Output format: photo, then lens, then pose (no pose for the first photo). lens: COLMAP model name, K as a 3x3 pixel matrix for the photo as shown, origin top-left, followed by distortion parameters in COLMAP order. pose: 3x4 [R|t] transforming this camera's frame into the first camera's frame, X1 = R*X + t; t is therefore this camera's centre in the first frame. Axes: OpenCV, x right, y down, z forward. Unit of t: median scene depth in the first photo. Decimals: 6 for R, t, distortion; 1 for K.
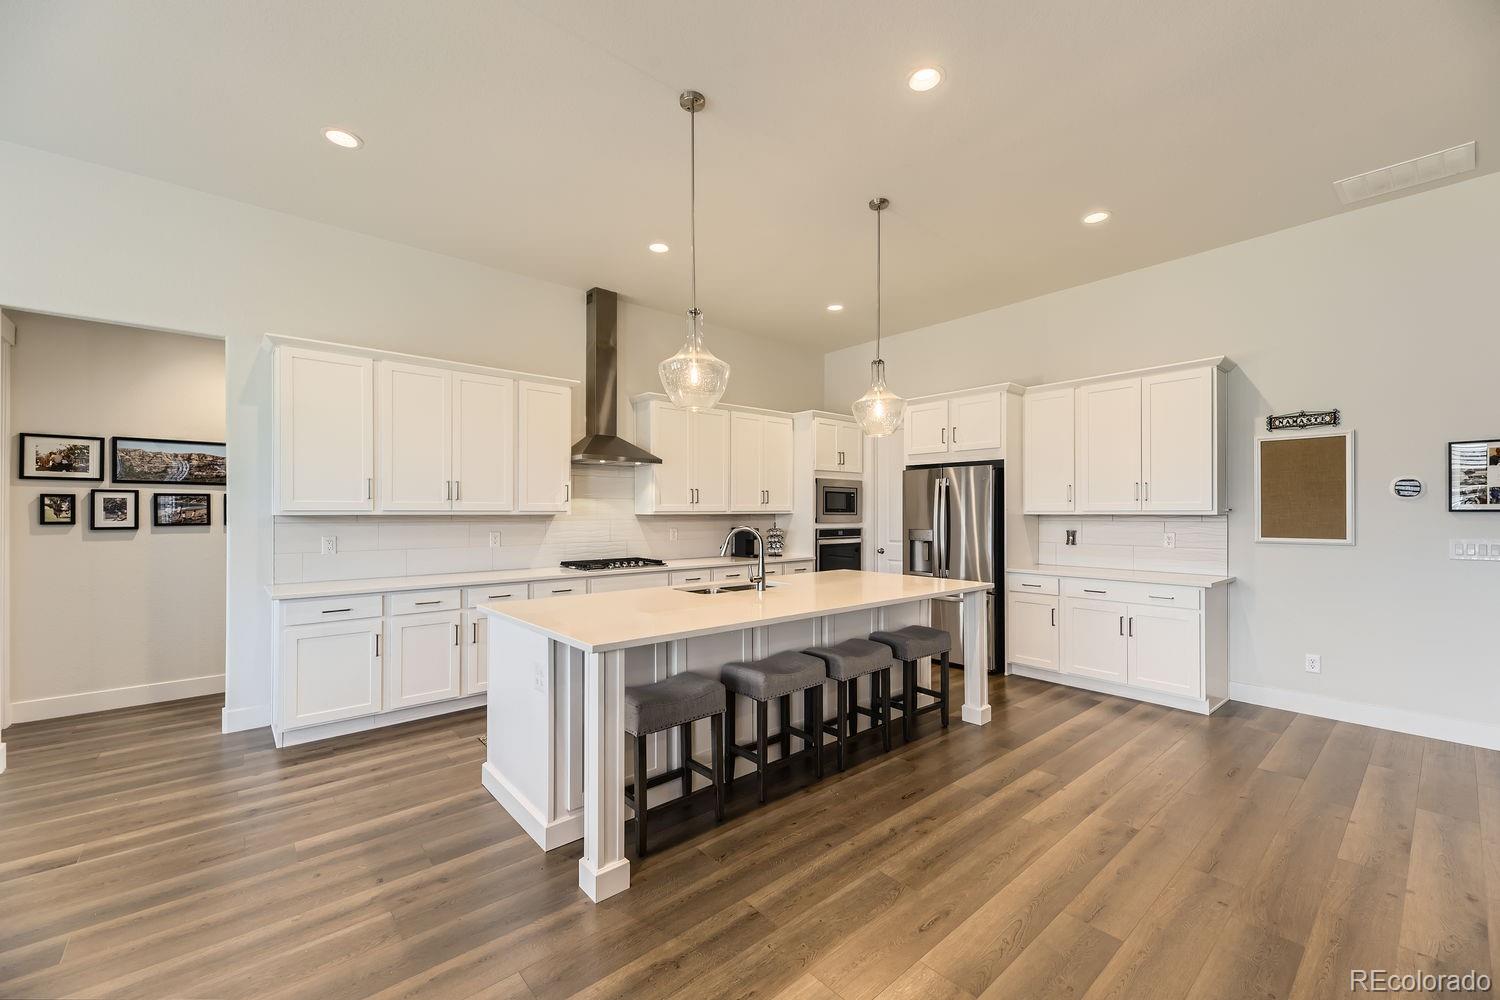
lens RADIAL K [[609.7, 0, 752.5], [0, 609.7, 507.7], [0, 0, 1]] dist [0.012954, 0.000070]
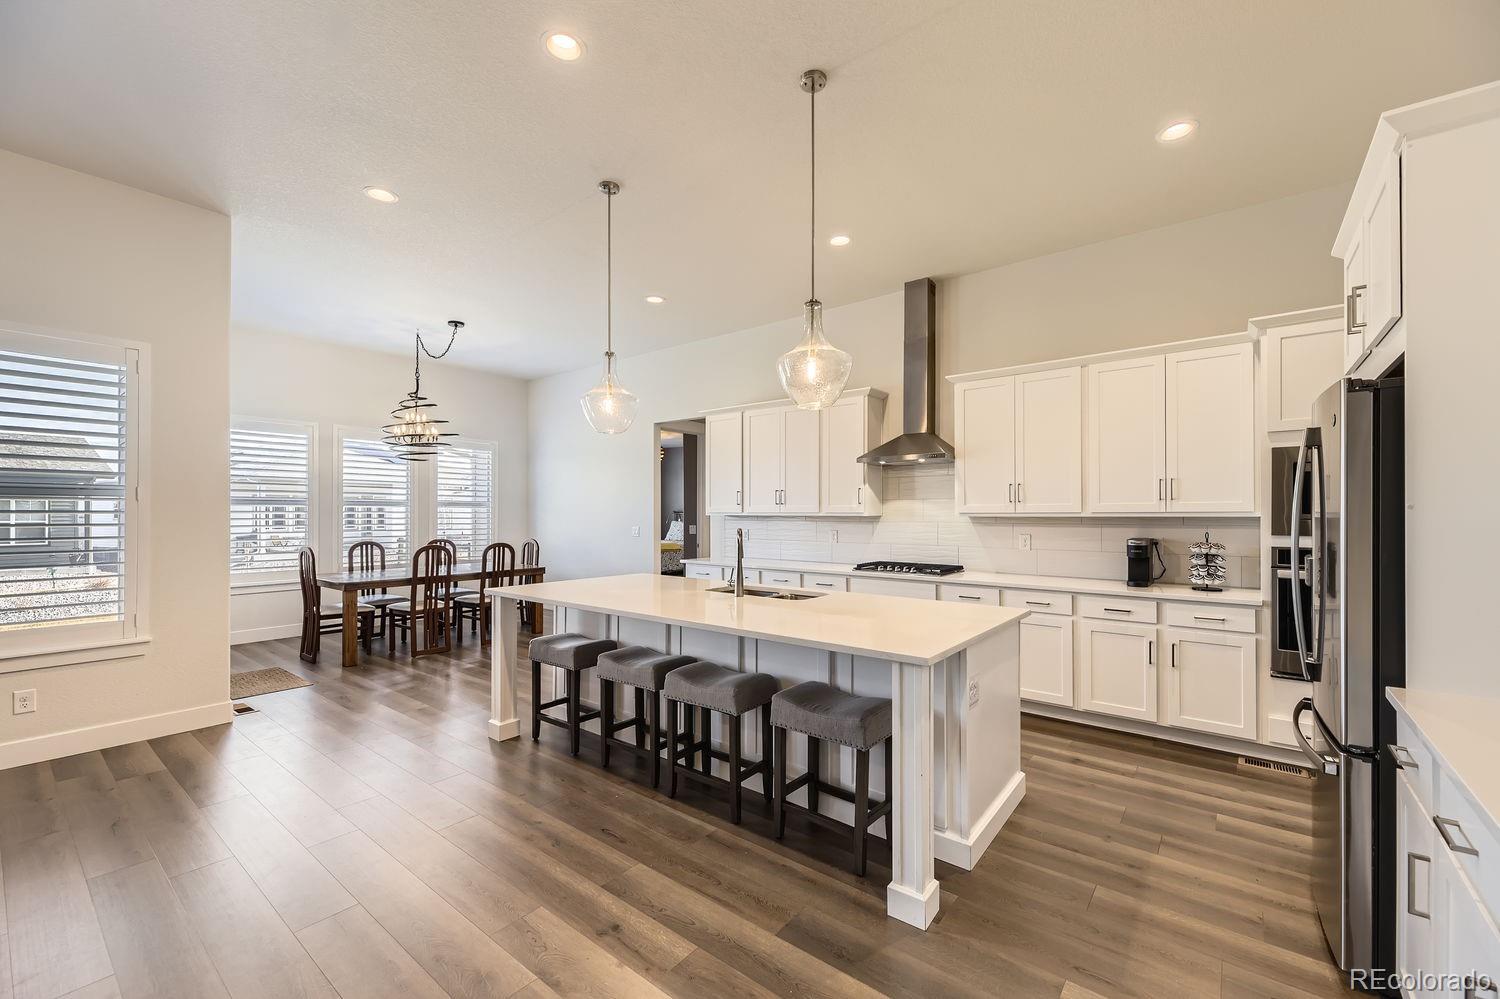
lens RADIAL K [[609.7, 0, 755.0], [0, 609.7, 505.3], [0, 0, 1]] dist [0.012954, 0.000070]
pose [[0.185851, -0.013483, -0.982485, 0.631598], [0.003554, 0.999909, -0.013050, 0.005688], [0.982571, -0.001066, 0.185882, 0.564393]]
